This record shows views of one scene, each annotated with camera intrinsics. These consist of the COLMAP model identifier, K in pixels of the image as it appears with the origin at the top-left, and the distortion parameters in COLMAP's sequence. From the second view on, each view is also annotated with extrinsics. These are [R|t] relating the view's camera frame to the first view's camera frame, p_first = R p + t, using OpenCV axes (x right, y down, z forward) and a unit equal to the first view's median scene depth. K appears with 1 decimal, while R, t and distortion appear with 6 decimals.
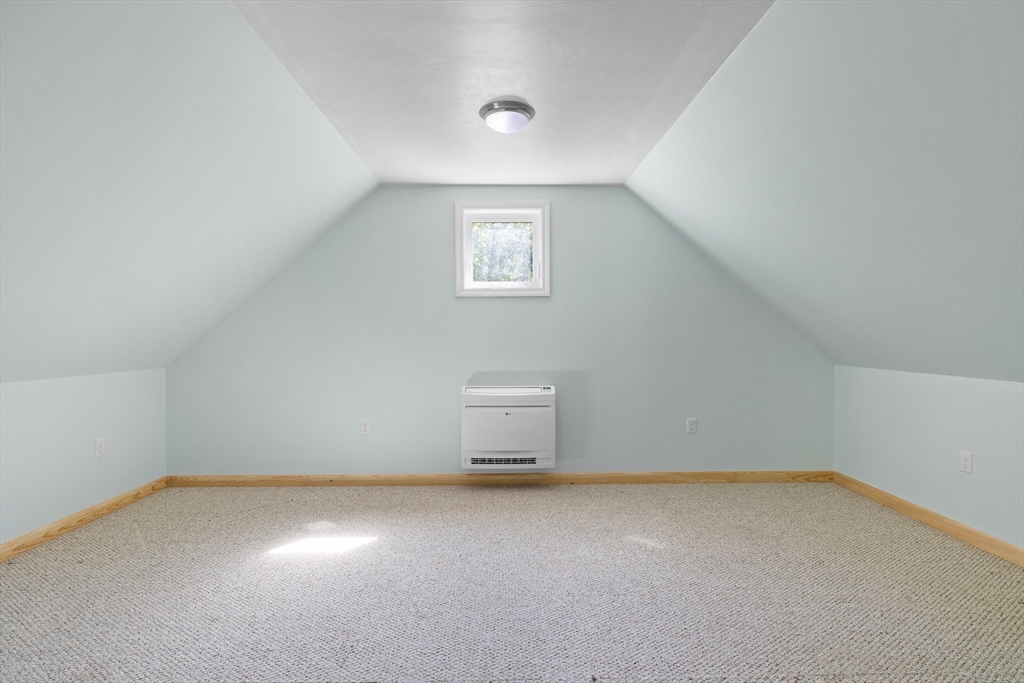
lens RADIAL K [[519.3, 0, 510.2], [0, 519.3, 347.0], [0, 0, 1]] dist [0.001706, 0.000324]
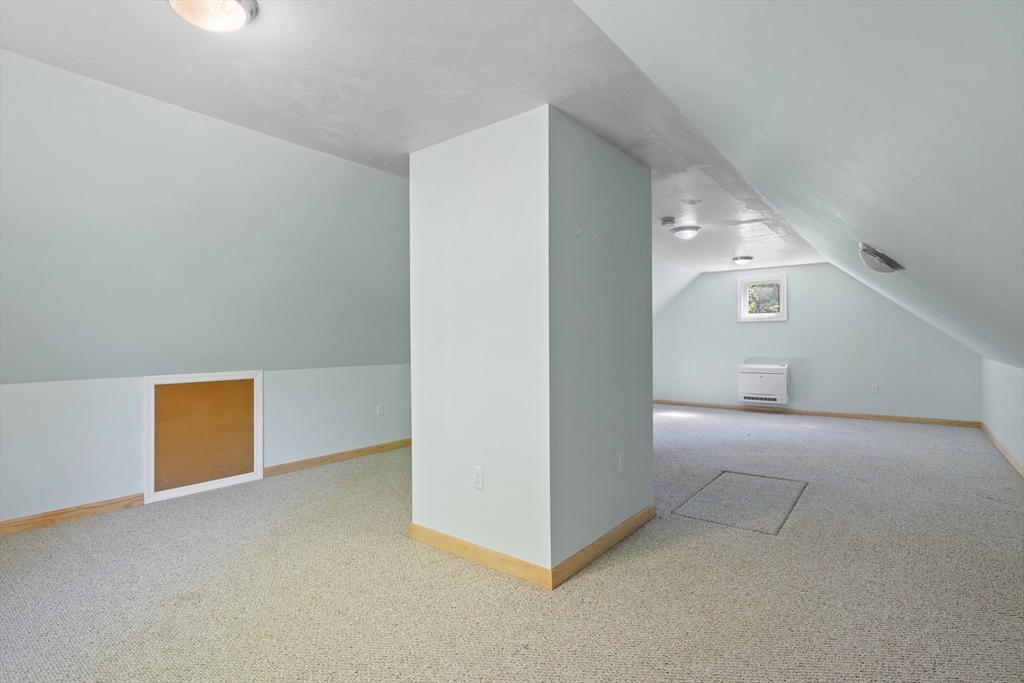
lens RADIAL K [[519.3, 0, 510.9], [0, 519.3, 343.8], [0, 0, 1]] dist [0.001706, 0.000324]
pose [[0.784384, 0.004075, -0.620262, 0.506541], [-0.001167, 0.999986, 0.005093, -0.016361], [0.620274, -0.003271, 0.784378, -1.305891]]
